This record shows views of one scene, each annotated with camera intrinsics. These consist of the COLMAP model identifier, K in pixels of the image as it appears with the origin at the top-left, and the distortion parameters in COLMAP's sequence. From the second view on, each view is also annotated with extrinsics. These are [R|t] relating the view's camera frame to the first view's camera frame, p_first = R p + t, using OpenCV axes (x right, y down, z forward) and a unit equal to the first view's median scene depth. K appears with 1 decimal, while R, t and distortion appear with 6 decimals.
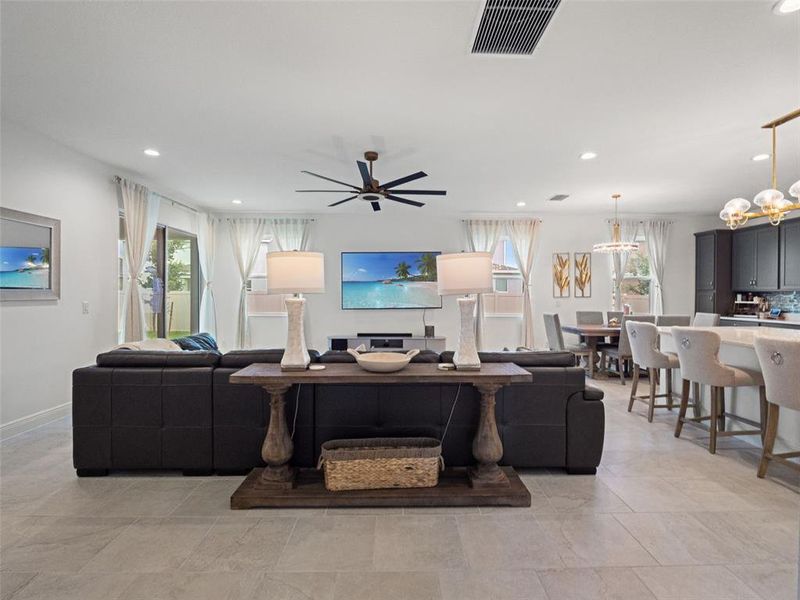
lens RADIAL K [[405.5, 0, 400.3], [0, 405.5, 300.6], [0, 0, 1]] dist [-0.033989, -0.001311]
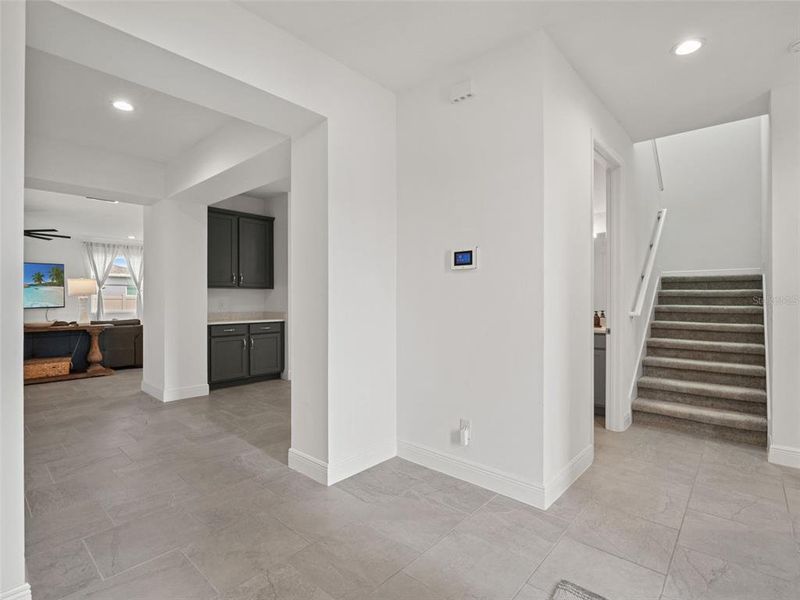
lens RADIAL K [[405.5, 0, 400.1], [0, 405.5, 307.6], [0, 0, 1]] dist [-0.033989, -0.001311]
pose [[0.684640, -0.001446, 0.728880, -0.234965], [0.001467, 0.999999, 0.000607, 0.063300], [-0.728880, 0.000654, 0.684641, -1.757444]]
